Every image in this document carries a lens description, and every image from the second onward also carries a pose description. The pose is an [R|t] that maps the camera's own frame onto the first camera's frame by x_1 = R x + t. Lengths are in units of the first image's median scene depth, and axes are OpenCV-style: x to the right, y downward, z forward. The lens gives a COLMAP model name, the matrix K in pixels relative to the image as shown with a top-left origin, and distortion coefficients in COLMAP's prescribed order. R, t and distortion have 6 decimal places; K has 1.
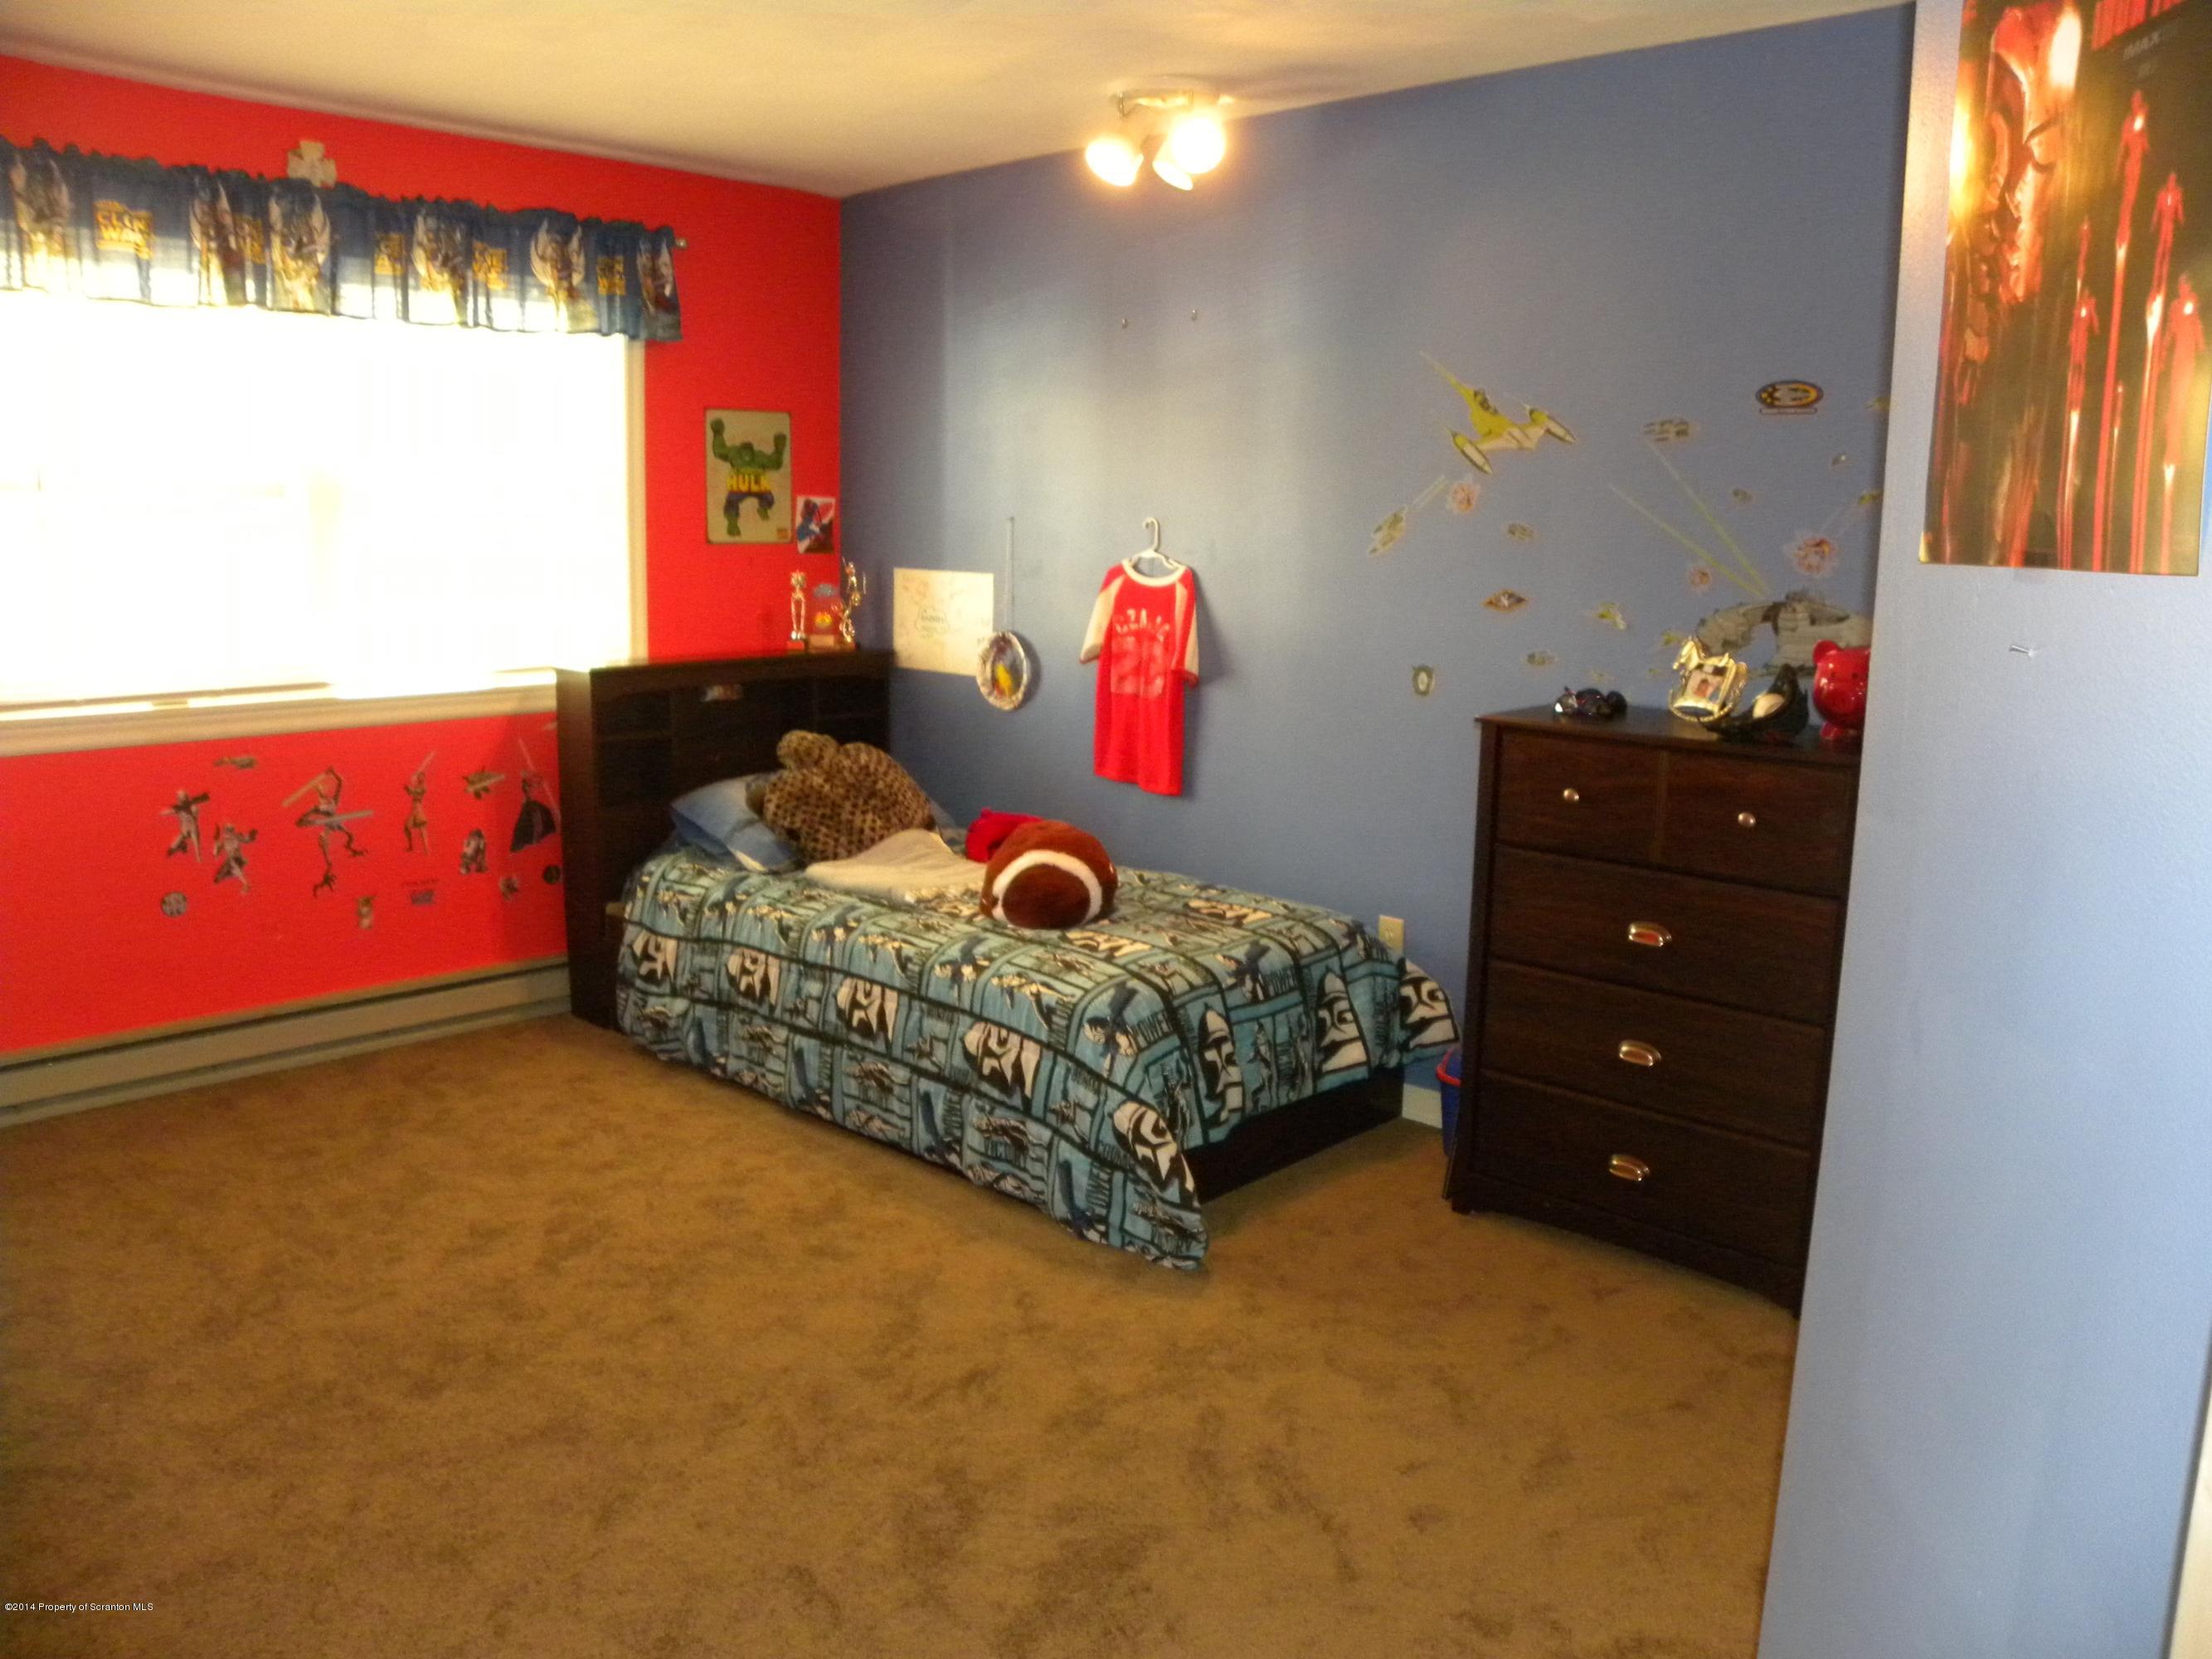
lens RADIAL K [[1672.0, 0, 1100.3], [0, 1672.0, 821.2], [0, 0, 1]] dist [-0.149129, 0.072356]
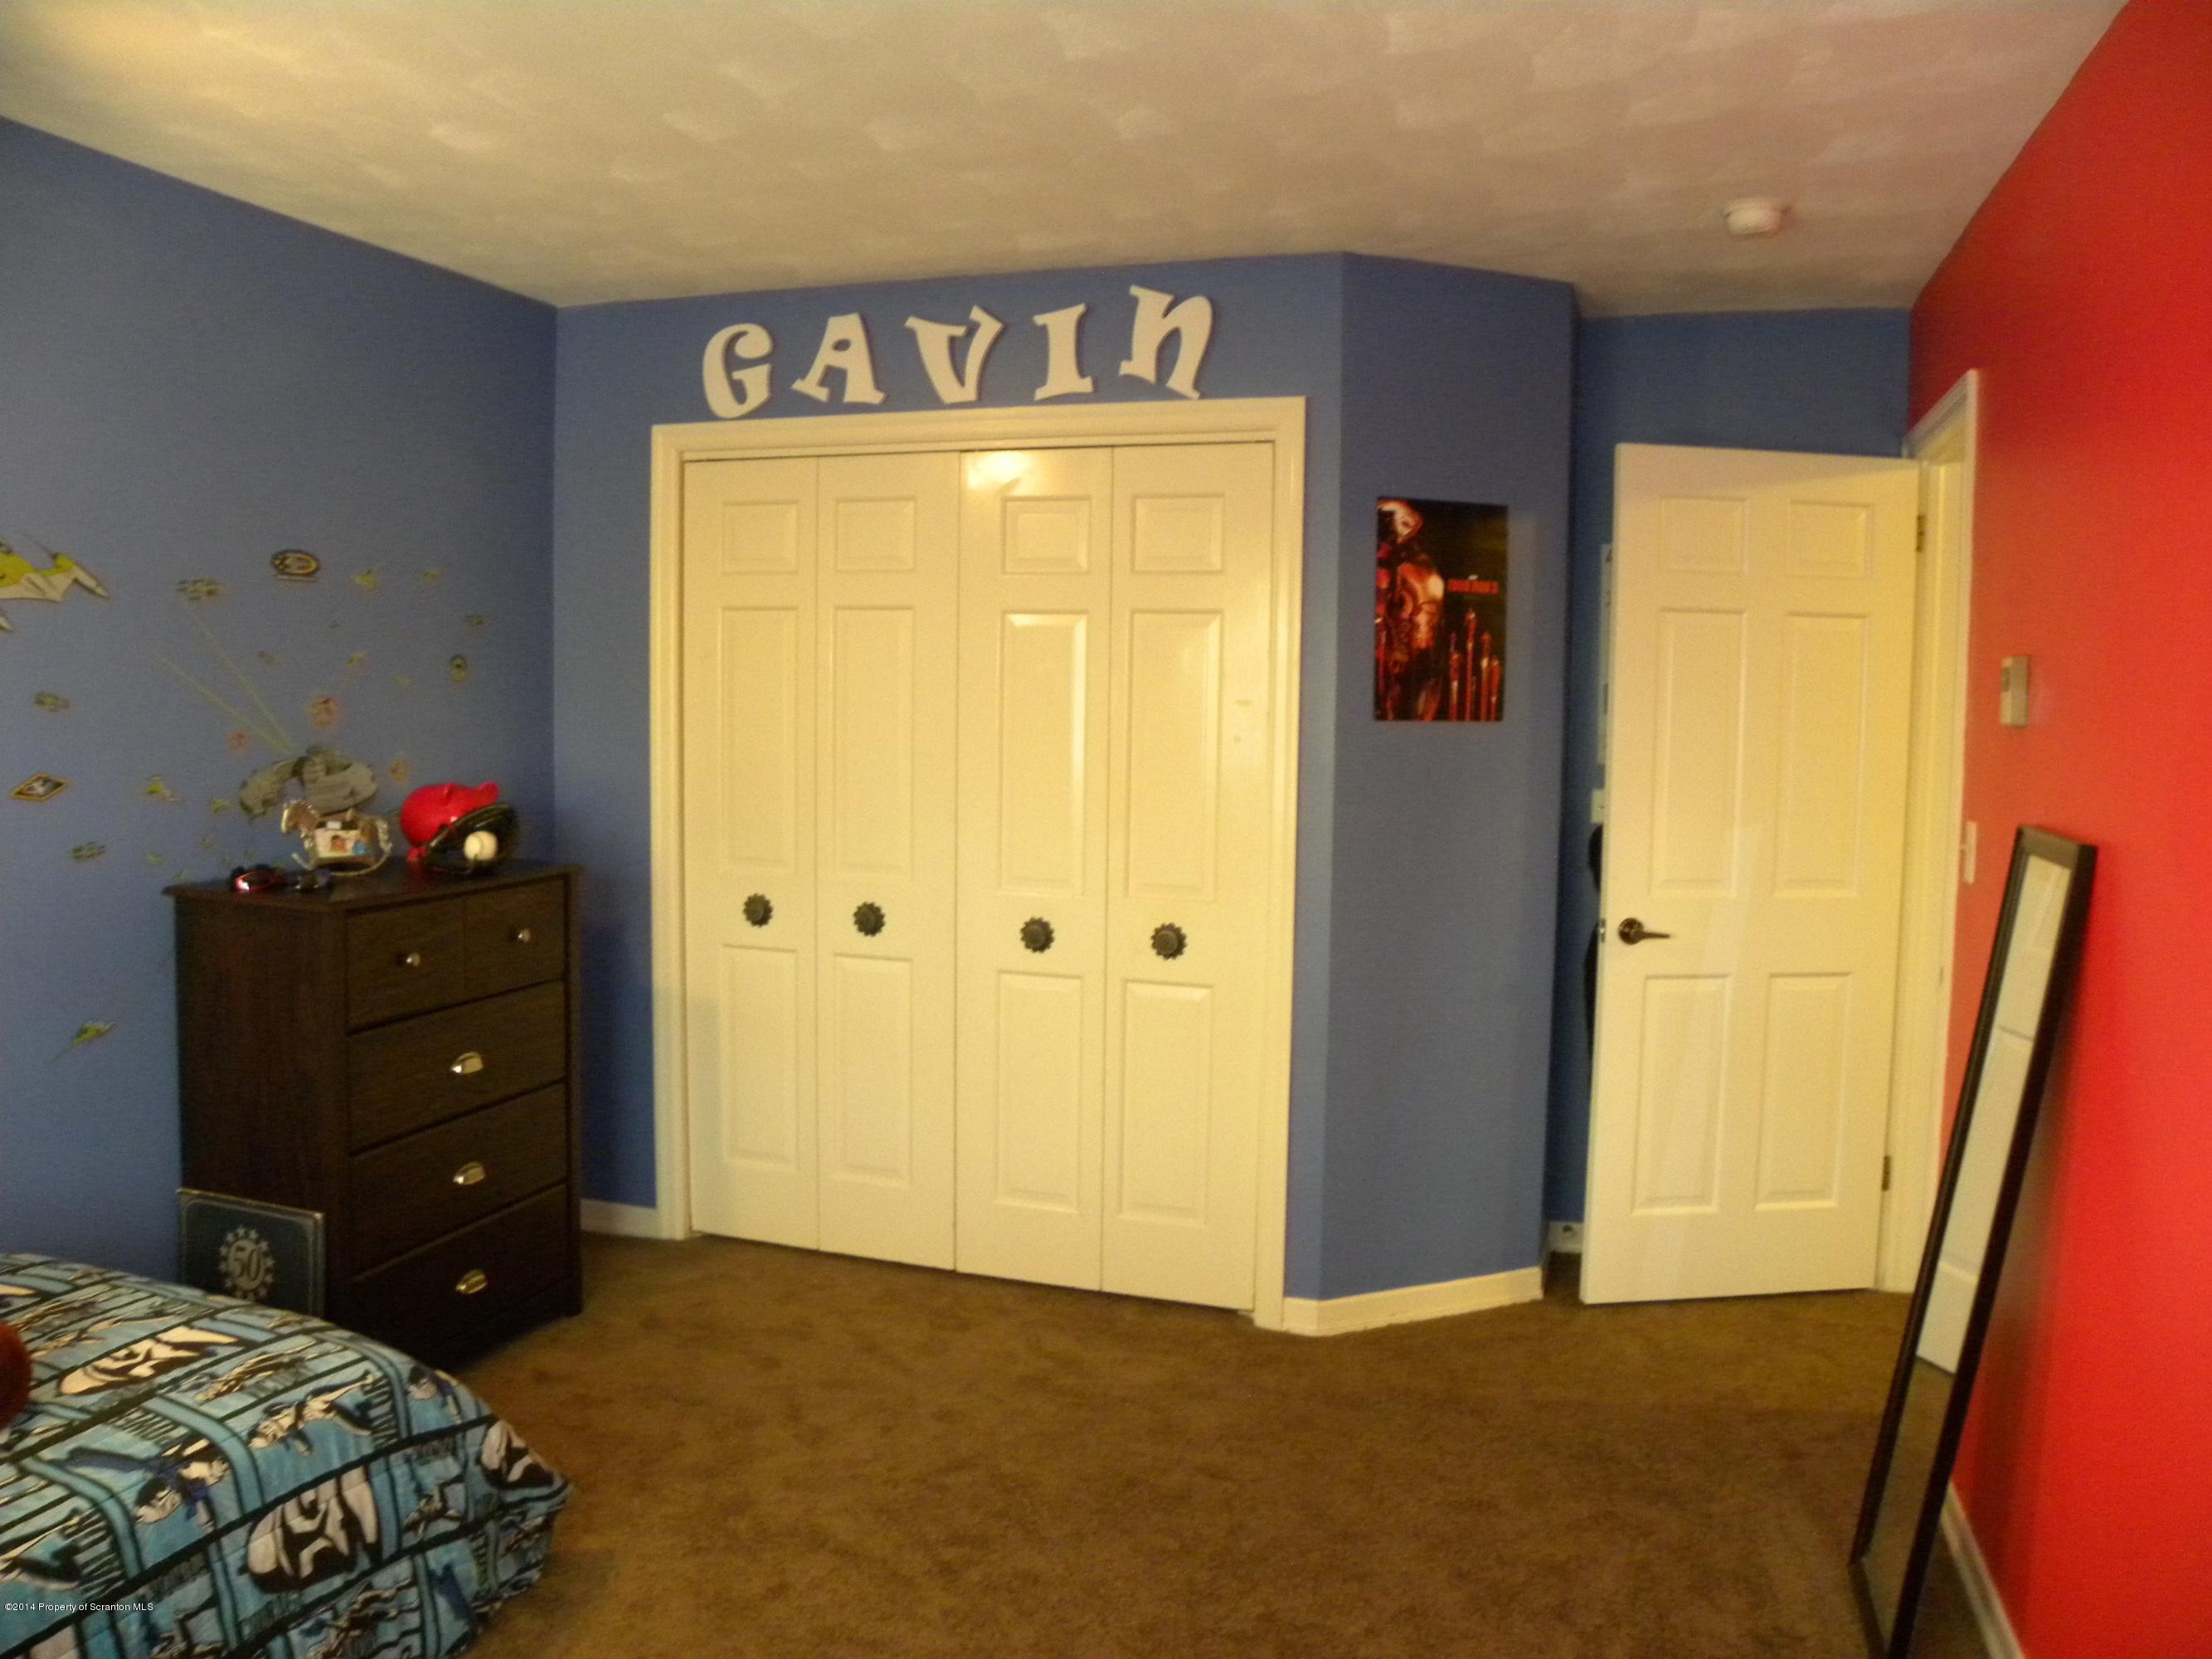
lens RADIAL K [[1672.0, 0, 1099.4], [0, 1672.0, 824.7], [0, 0, 1]] dist [-0.149129, 0.072356]
pose [[-0.432055, -0.101087, 0.896164, -0.731501], [0.131621, 0.975990, 0.173548, -0.198958], [-0.892191, 0.192936, -0.408376, 0.941321]]
